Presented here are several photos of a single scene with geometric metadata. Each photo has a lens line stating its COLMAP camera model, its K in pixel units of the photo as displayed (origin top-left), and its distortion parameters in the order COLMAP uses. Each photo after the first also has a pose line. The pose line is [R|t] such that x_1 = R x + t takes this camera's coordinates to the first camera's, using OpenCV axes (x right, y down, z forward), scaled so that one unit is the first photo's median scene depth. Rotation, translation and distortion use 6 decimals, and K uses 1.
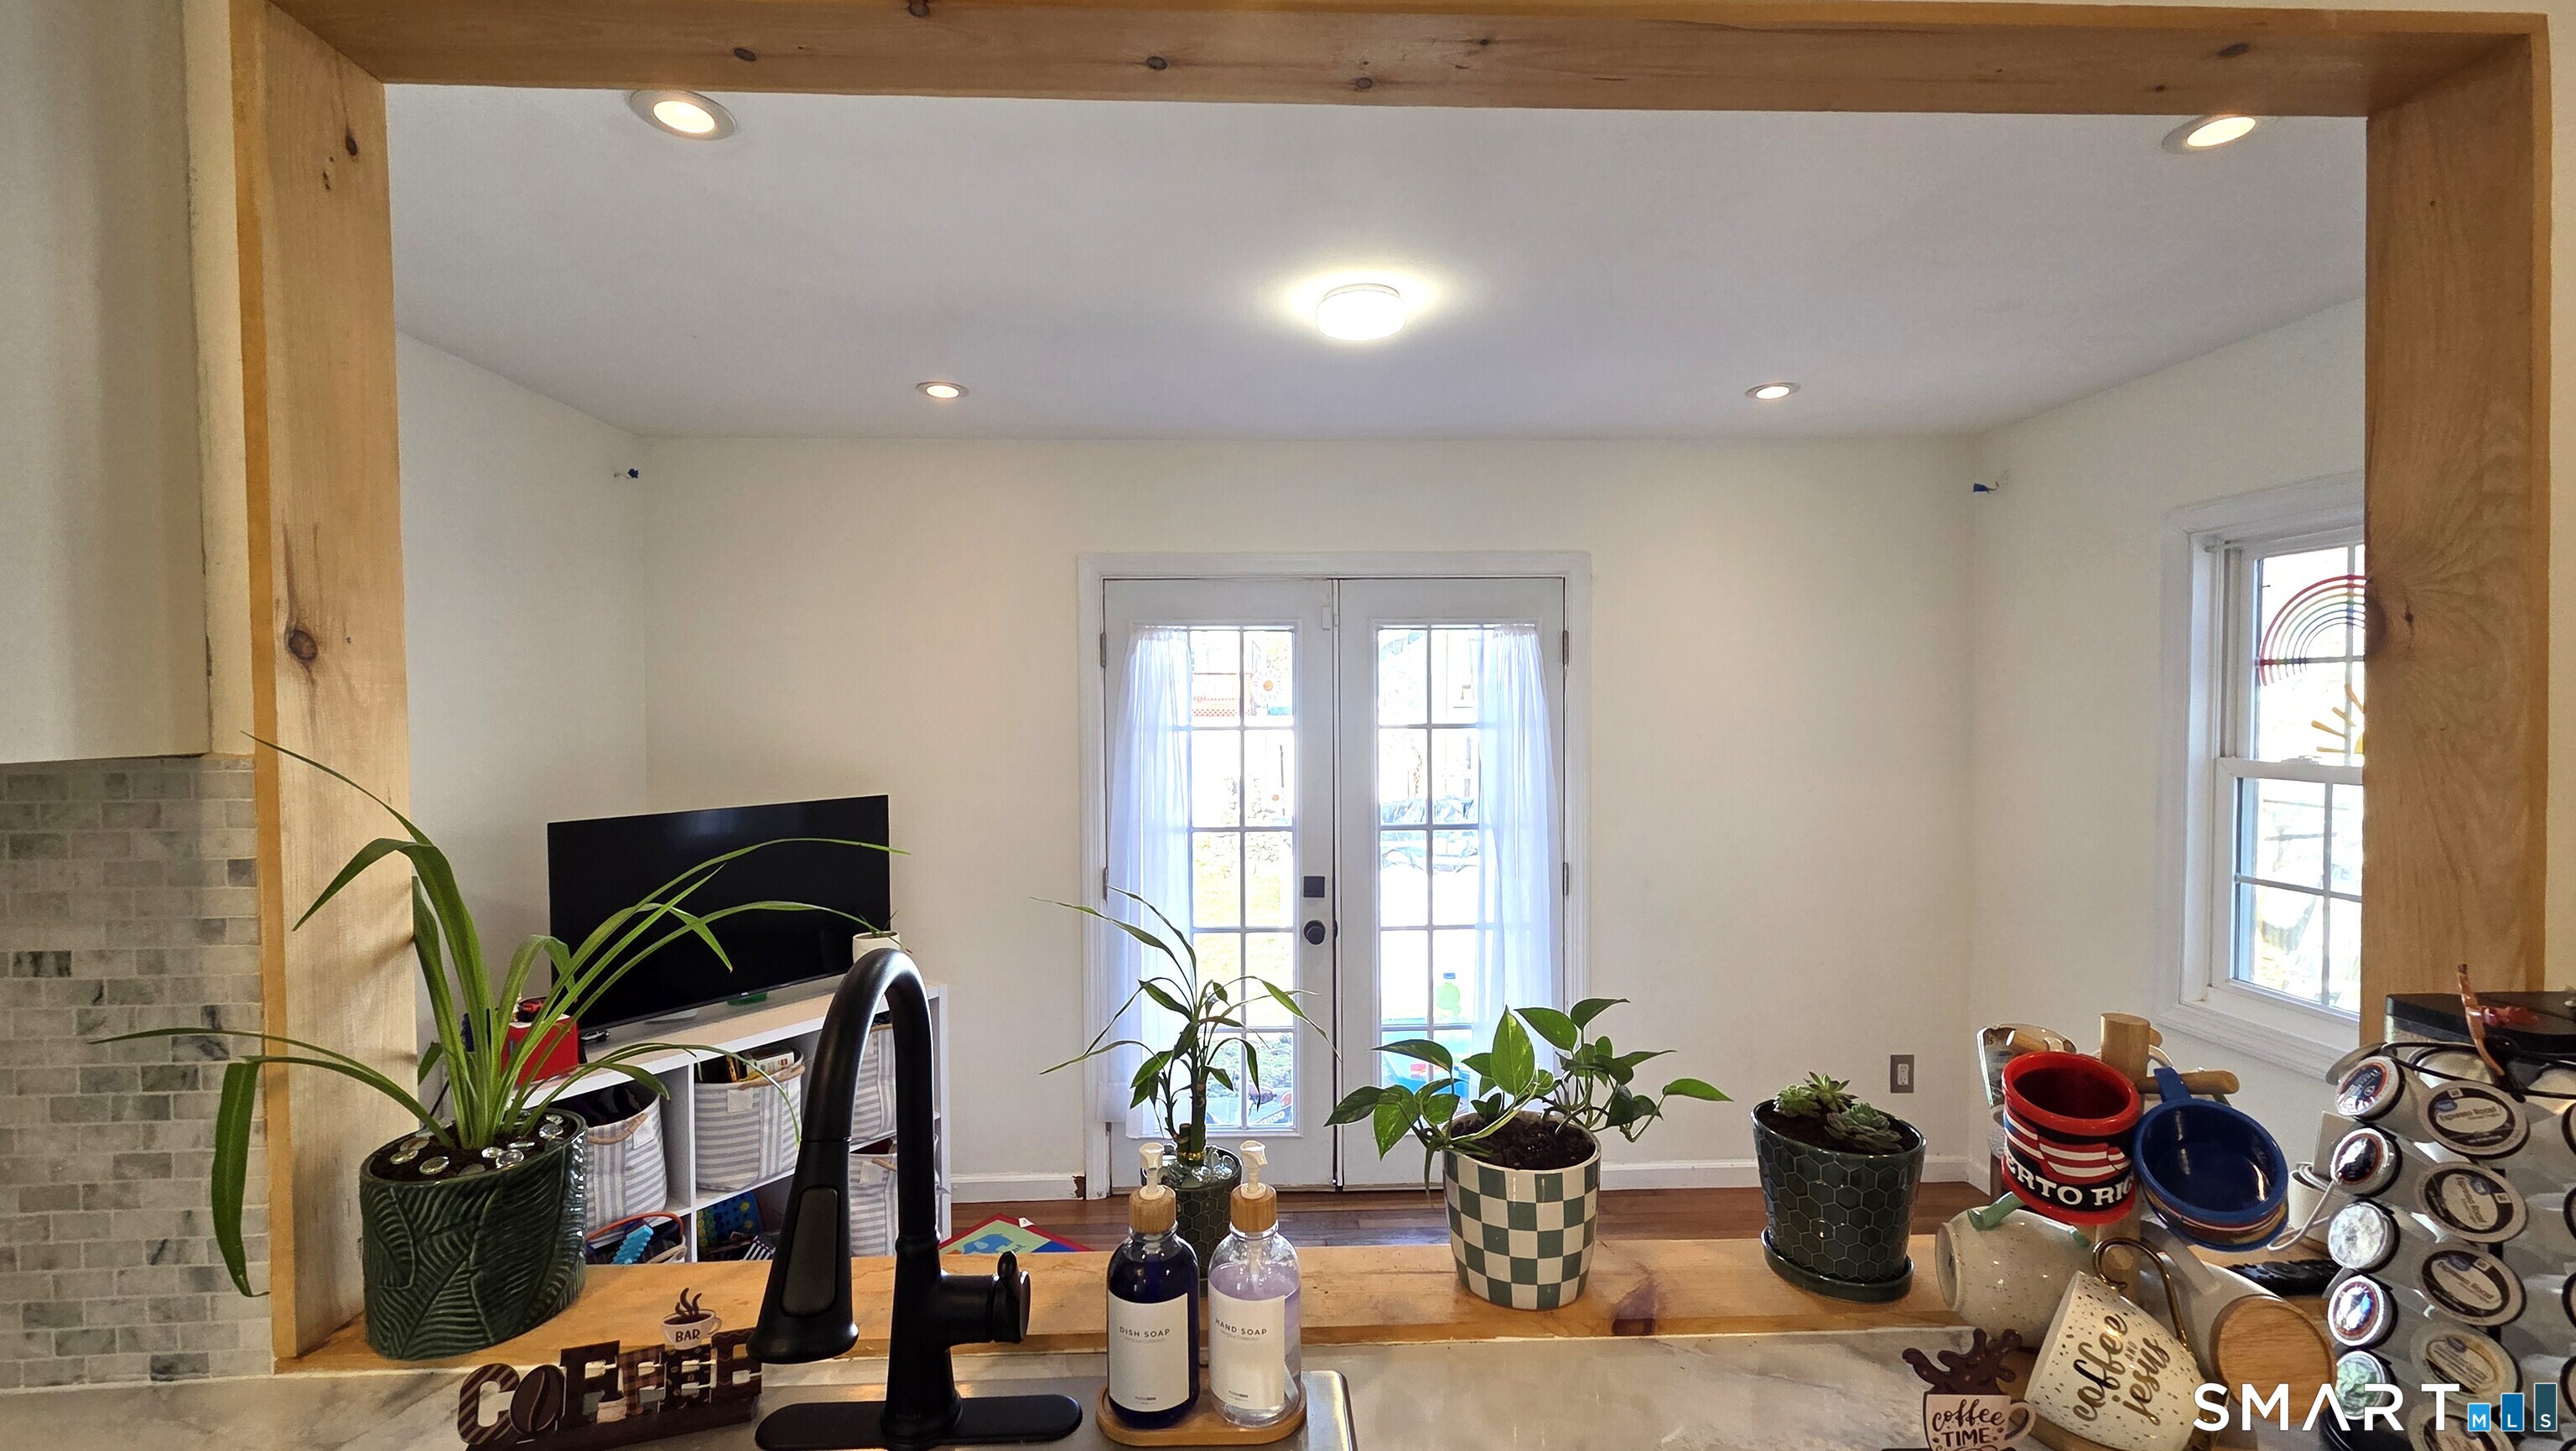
lens RADIAL K [[1043.1, 0, 1253.6], [0, 1043.1, 733.4], [0, 0, 1]] dist [0.013754, 0.000022]
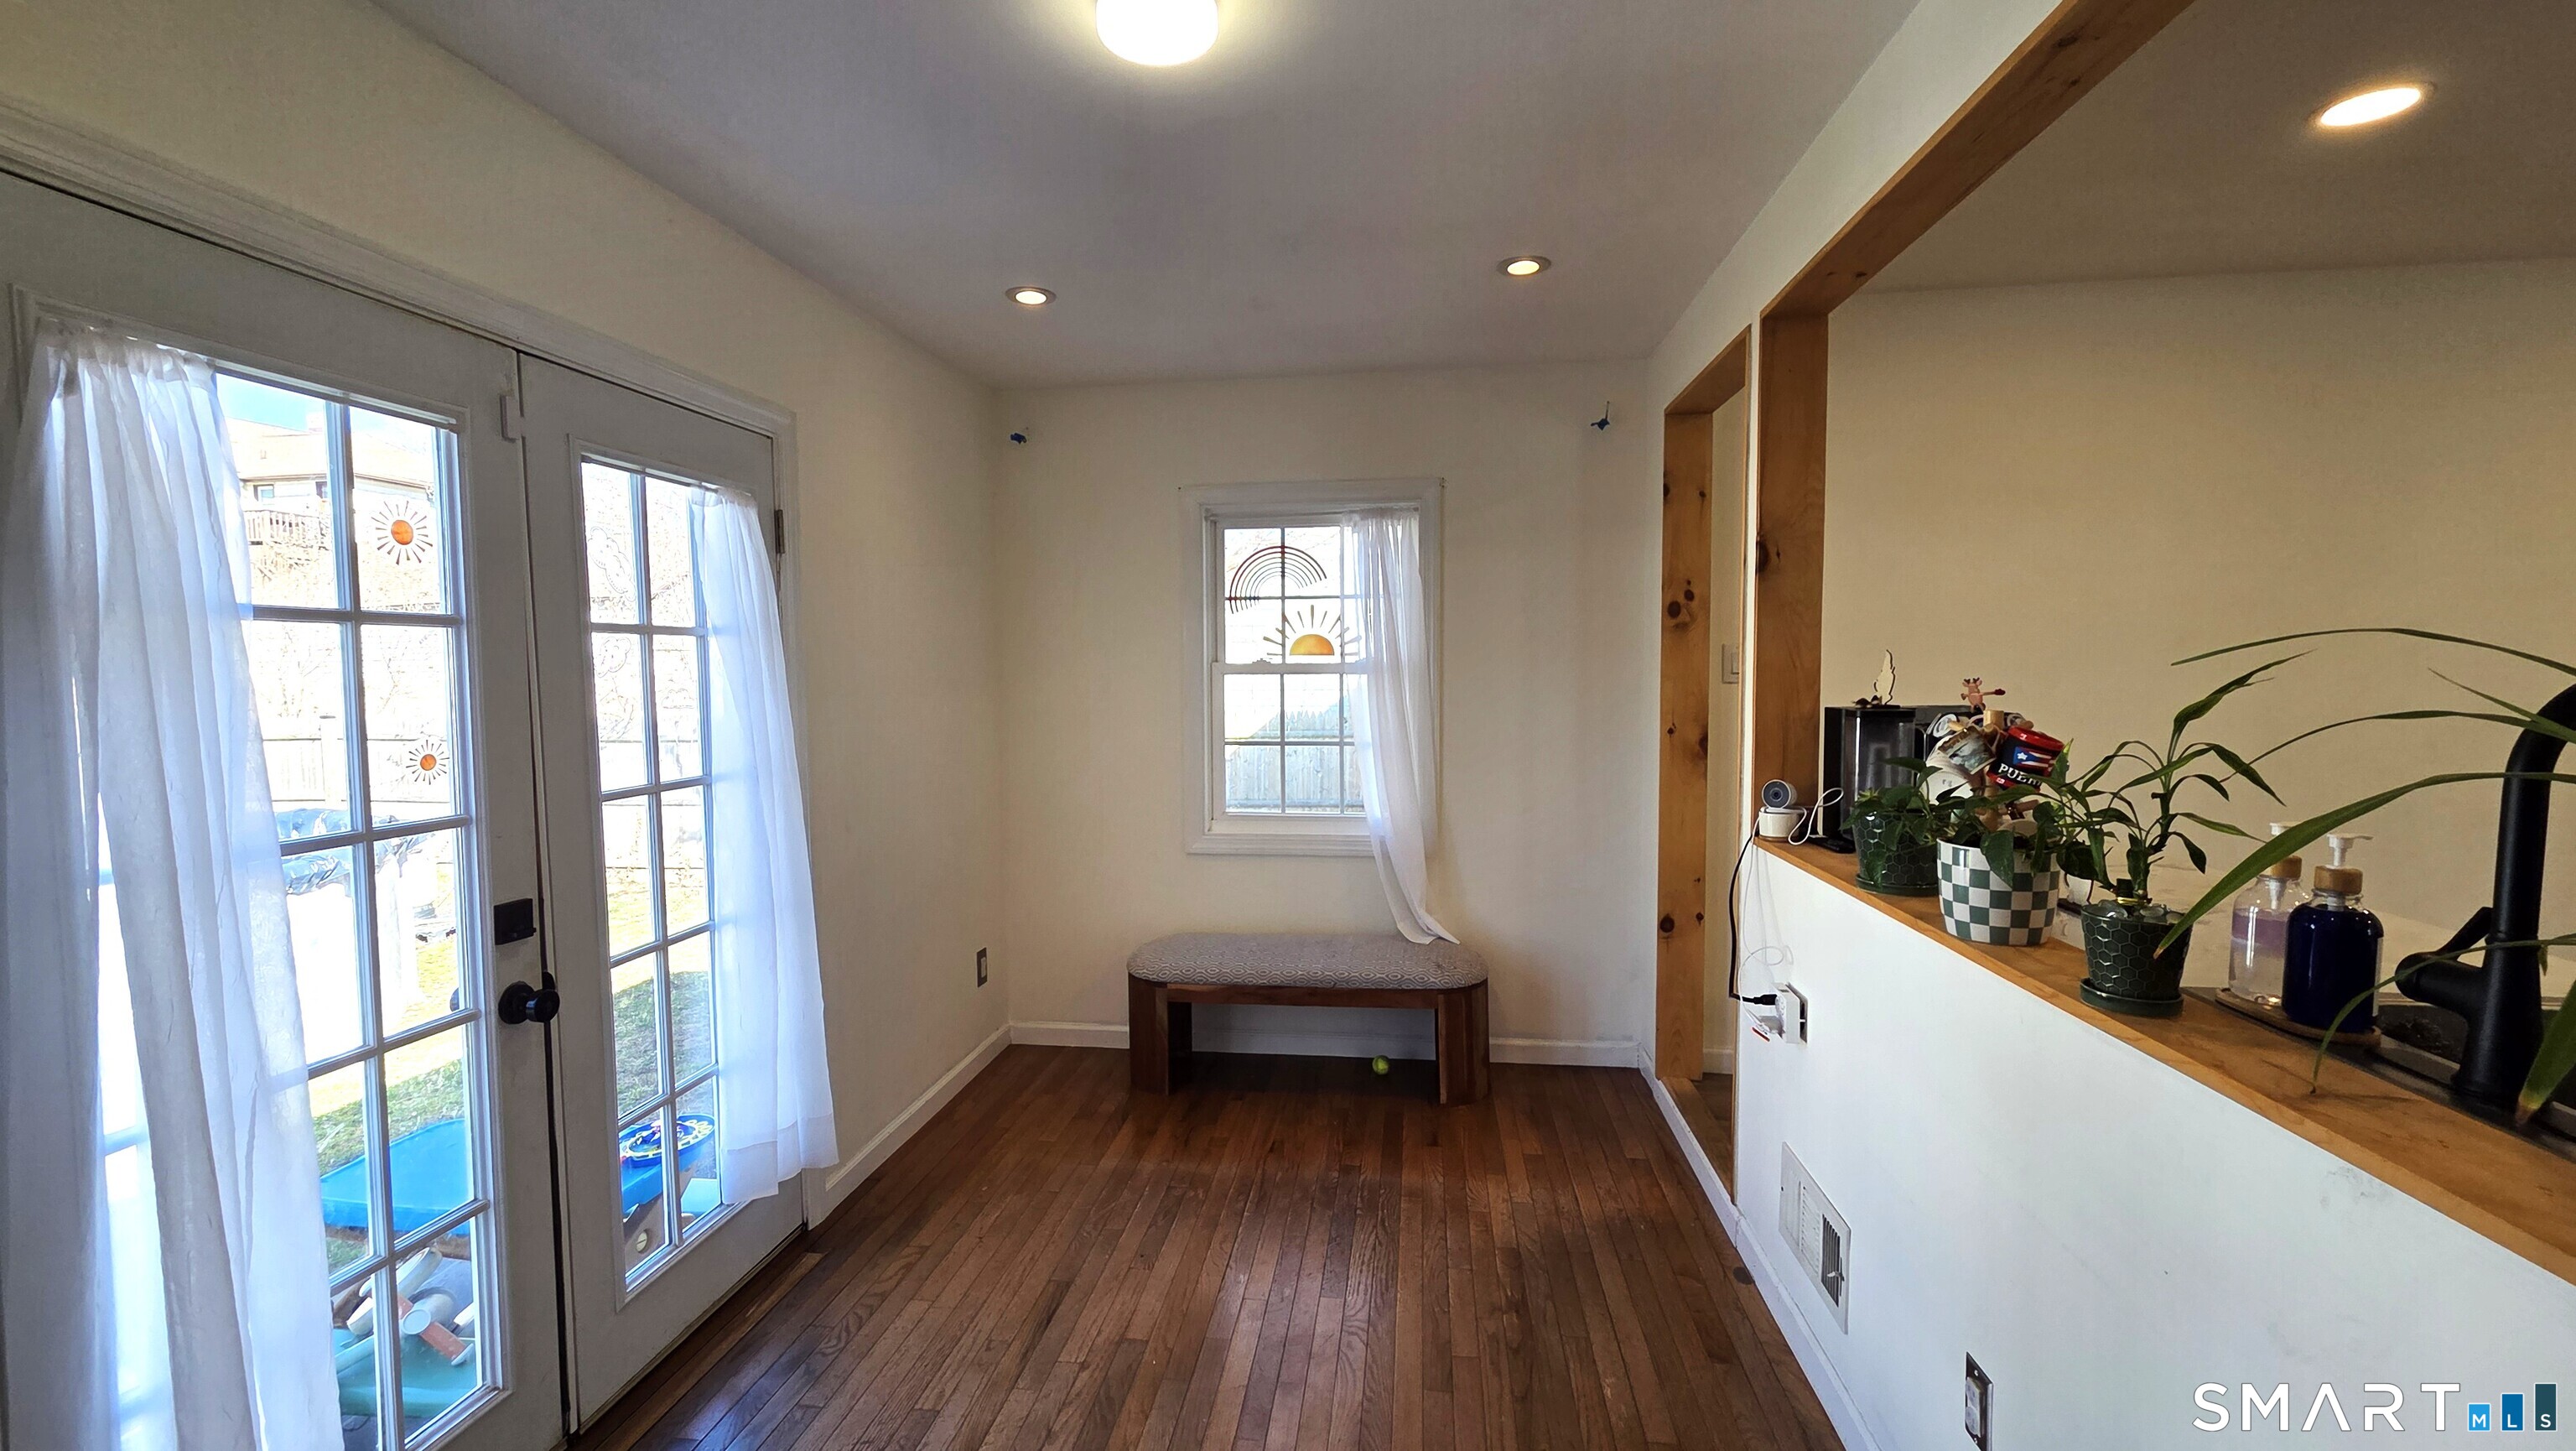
lens RADIAL K [[1062.5, 0, 1288.0], [0, 1062.5, 725.5], [0, 0, 1]] dist [0.000285, -0.000014]
pose [[0.148217, -0.051657, 0.987605, -0.506087], [0.034606, 0.998294, 0.047023, 0.042120], [-0.988349, 0.027208, 0.149752, 0.633376]]
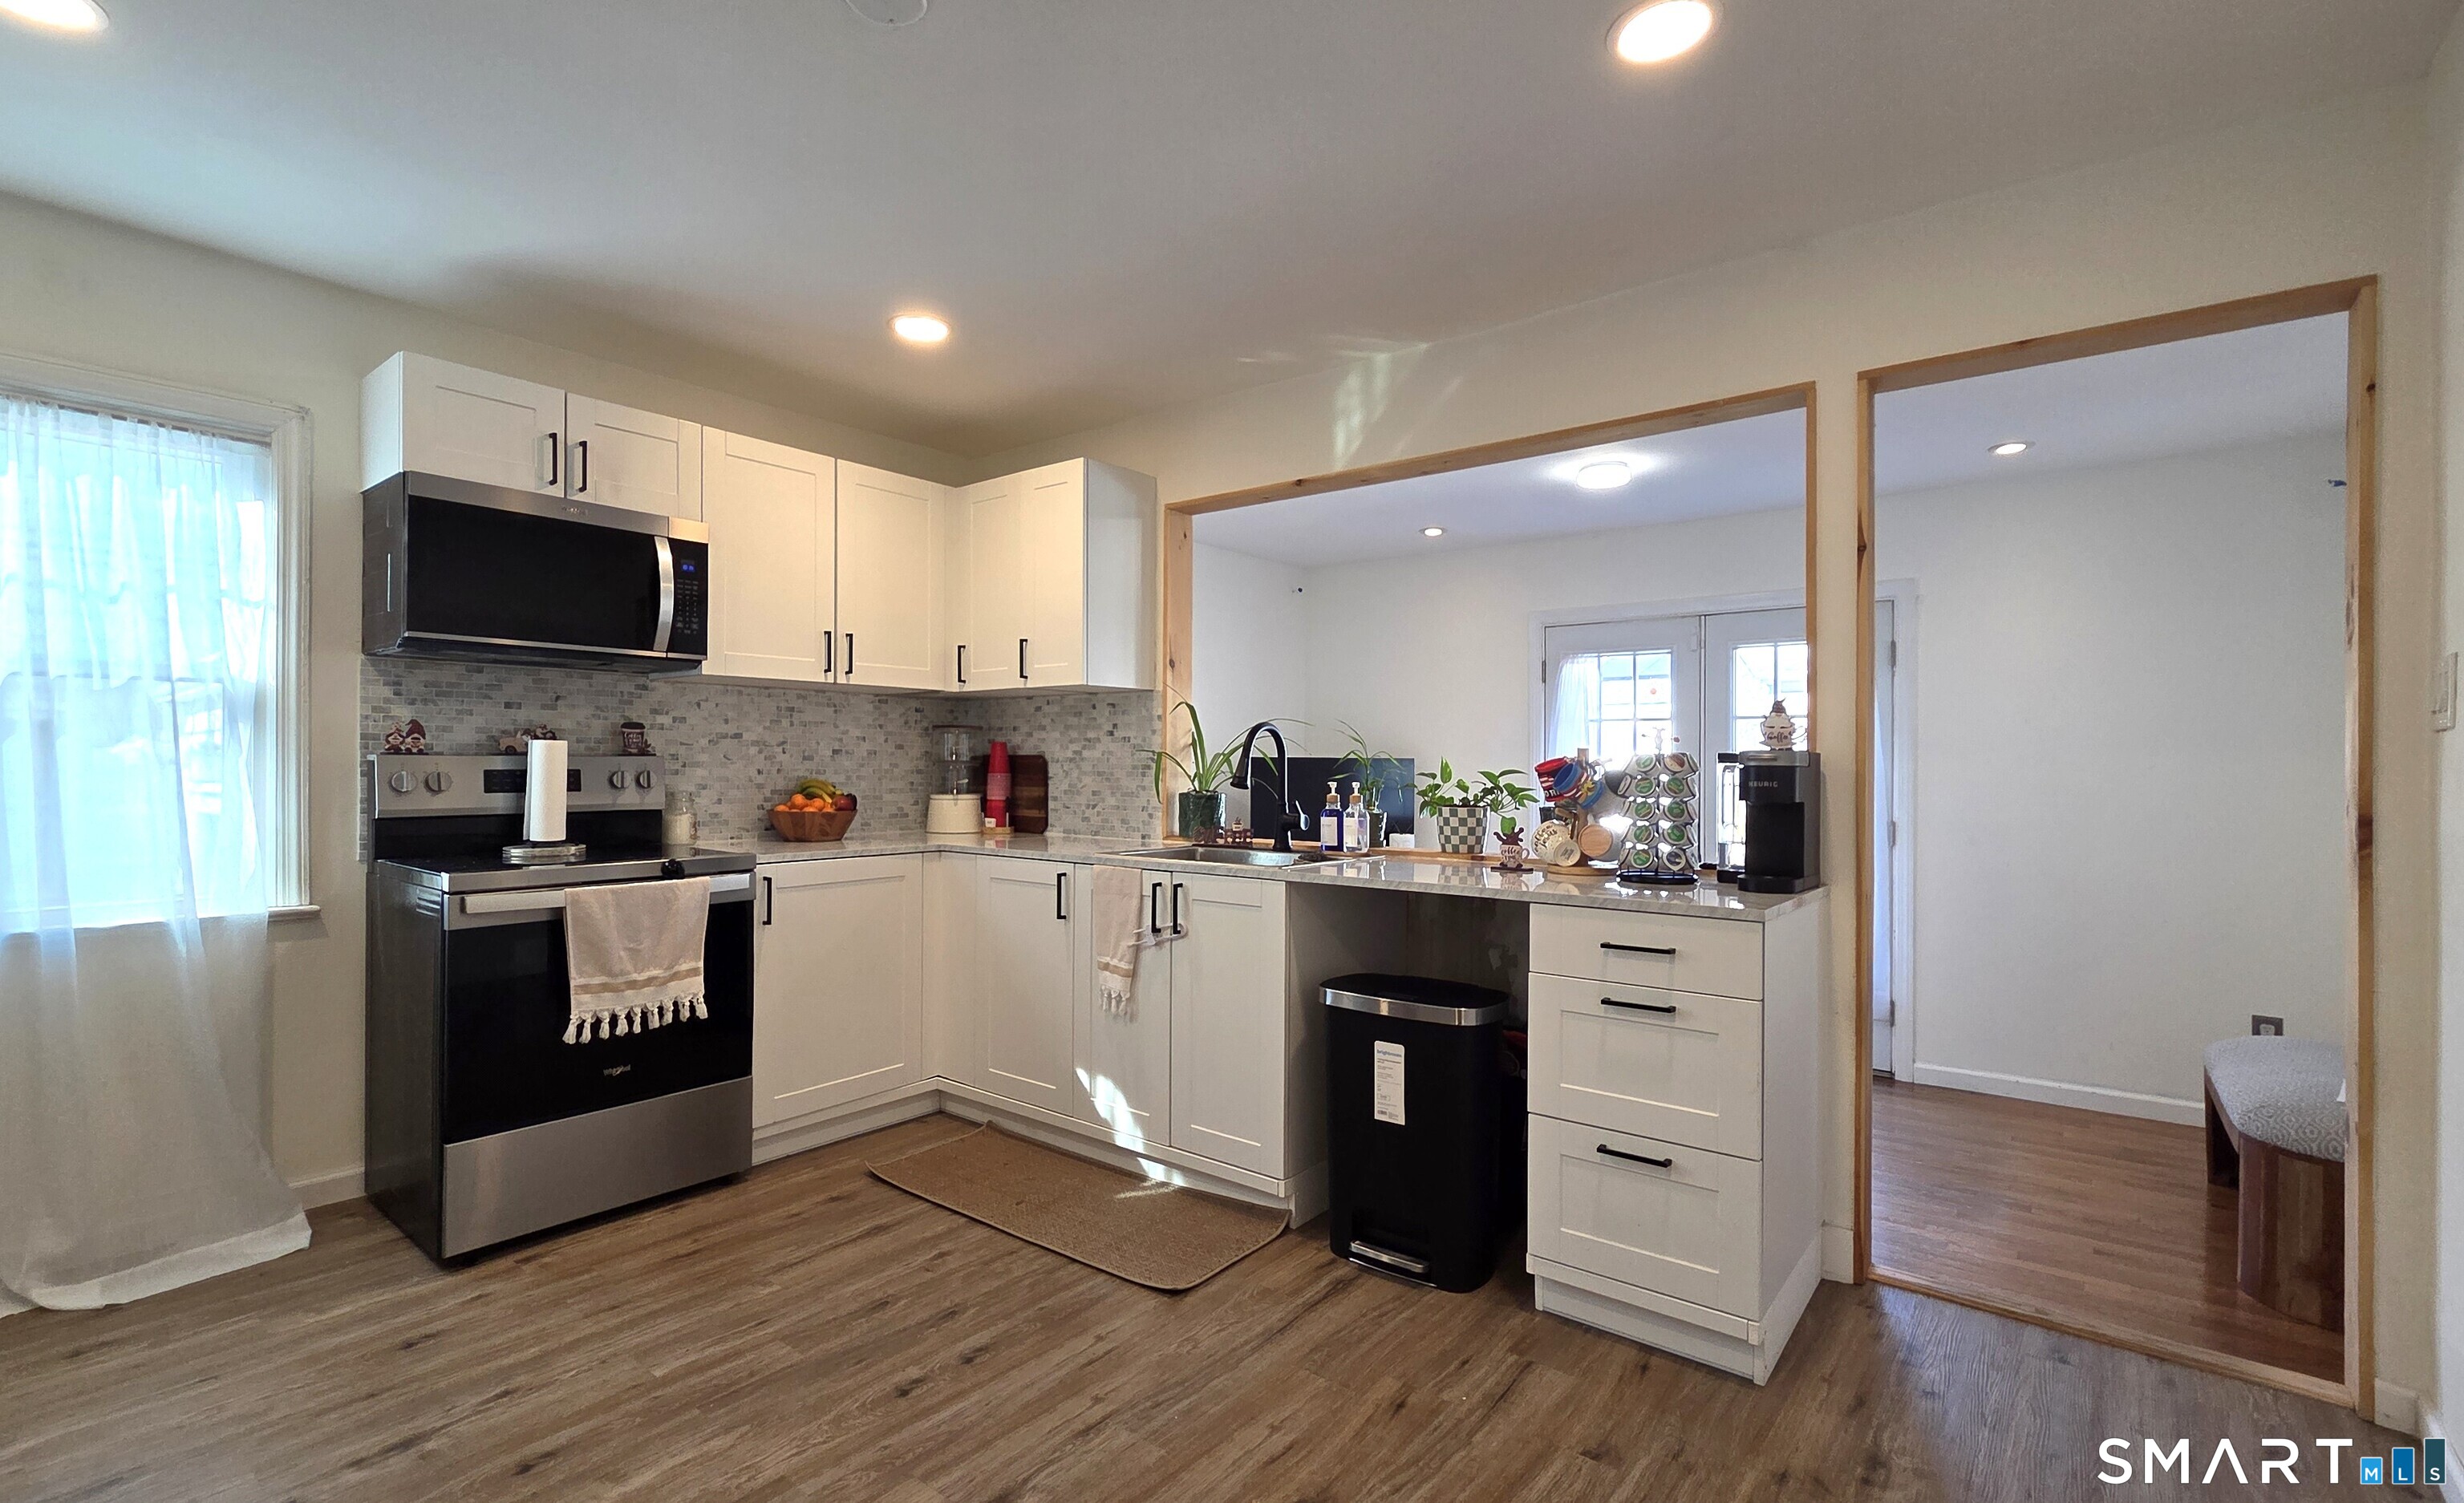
lens RADIAL K [[1084.1, 0, 1232.0], [0, 1084.1, 751.5], [0, 0, 1]] dist [0.000675, 0.000036]
pose [[0.776527, 0.002770, -0.630078, 0.628989], [-0.026767, 0.999233, -0.028595, 0.121925], [0.629515, 0.039070, 0.776005, -0.685093]]
